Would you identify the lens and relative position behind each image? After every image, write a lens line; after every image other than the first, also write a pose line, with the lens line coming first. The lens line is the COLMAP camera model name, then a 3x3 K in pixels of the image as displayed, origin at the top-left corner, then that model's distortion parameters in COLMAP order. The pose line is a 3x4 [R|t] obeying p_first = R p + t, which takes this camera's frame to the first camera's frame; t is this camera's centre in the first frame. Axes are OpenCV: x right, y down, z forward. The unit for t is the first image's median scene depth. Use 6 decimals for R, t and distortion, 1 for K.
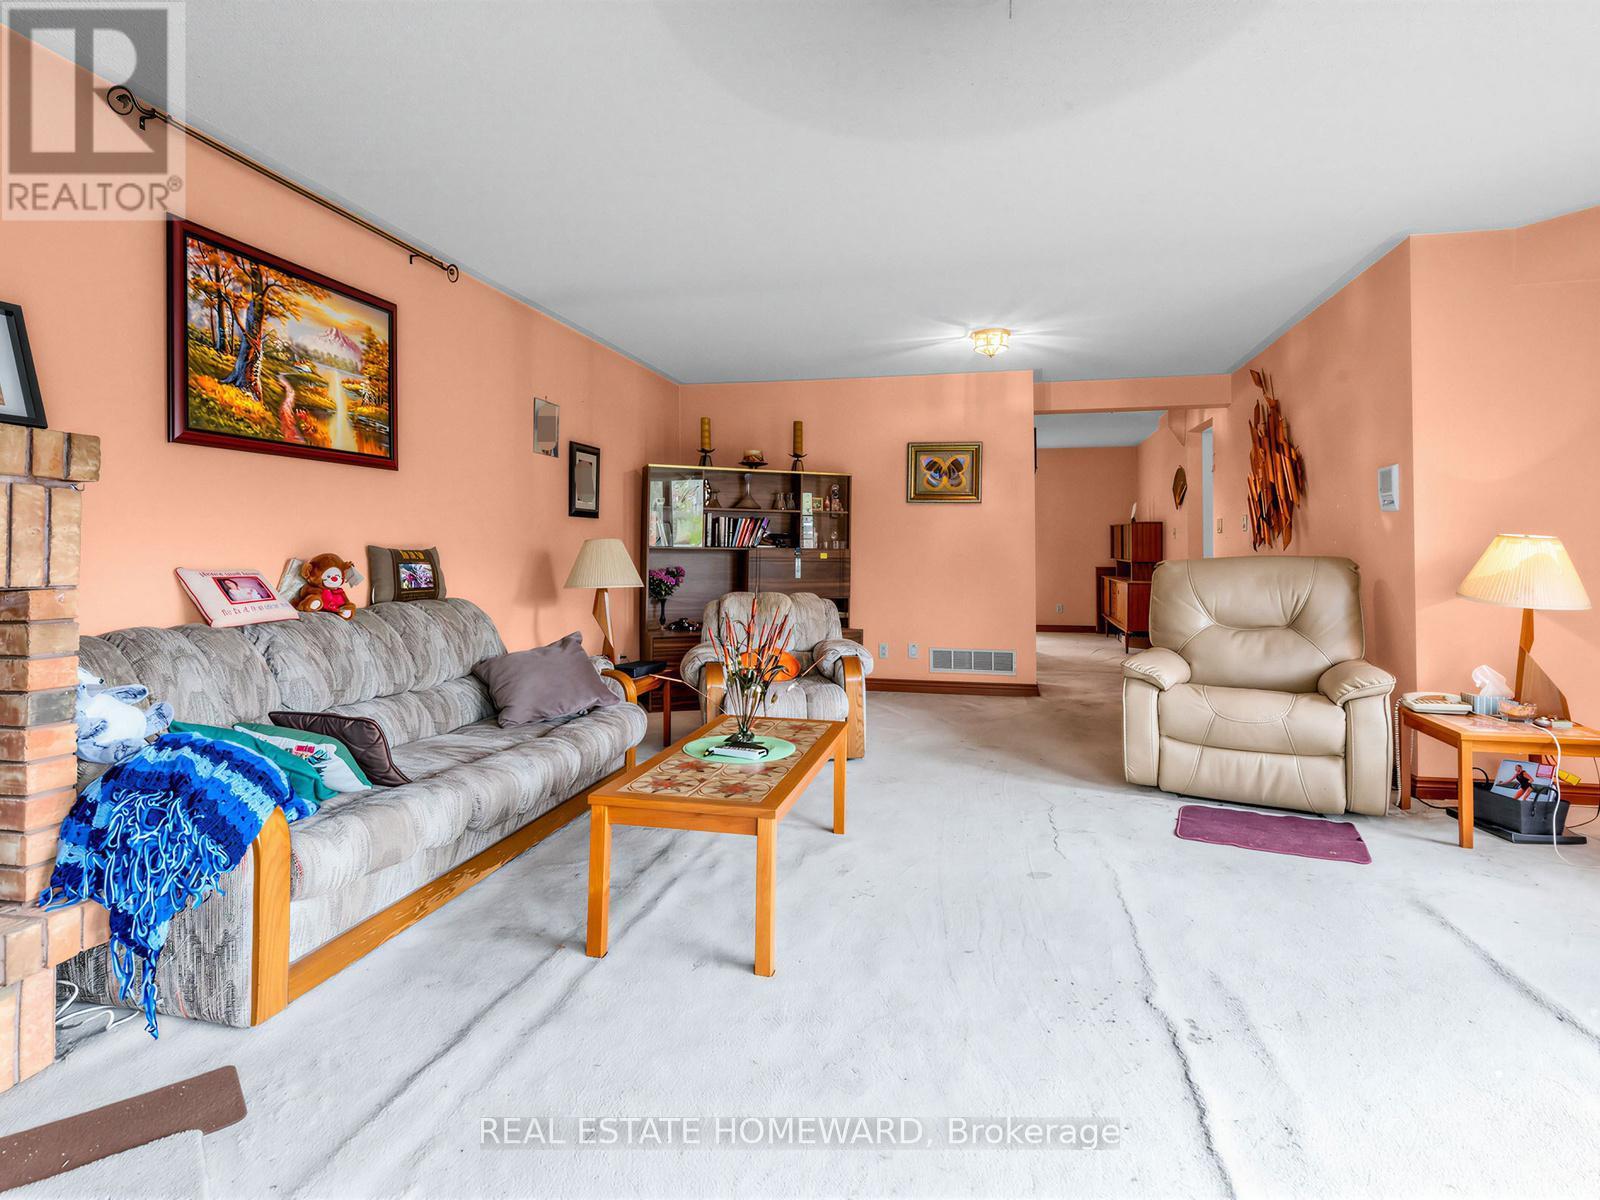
lens RADIAL K [[818.1, 0, 800.0], [0, 818.1, 600.0], [0, 0, 1]] dist [0.018415, -0.056410]
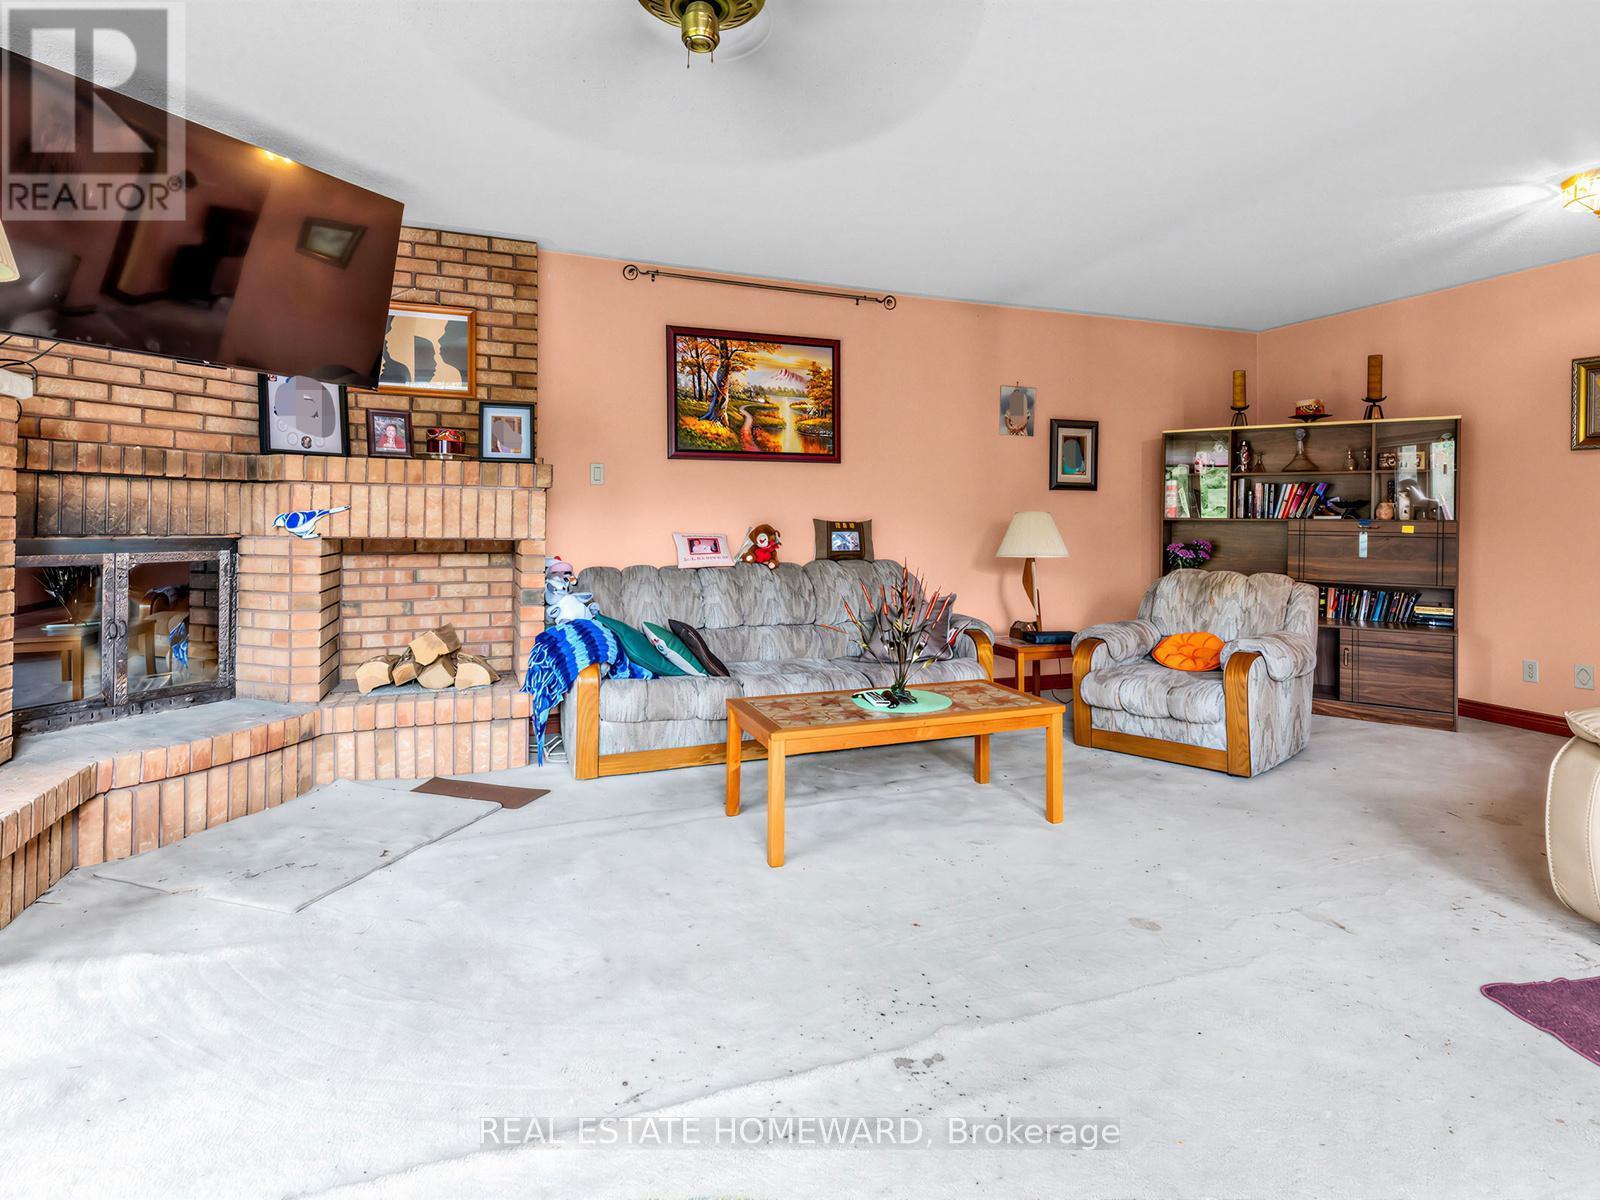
lens RADIAL K [[845.8, 0, 794.3], [0, 845.8, 552.0], [0, 0, 1]] dist [0.012658, -0.027127]
pose [[0.531818, 0.025049, -0.846488, 0.704341], [-0.051172, 0.998686, -0.002597, -0.005872], [0.845311, 0.044697, 0.532401, 0.226073]]
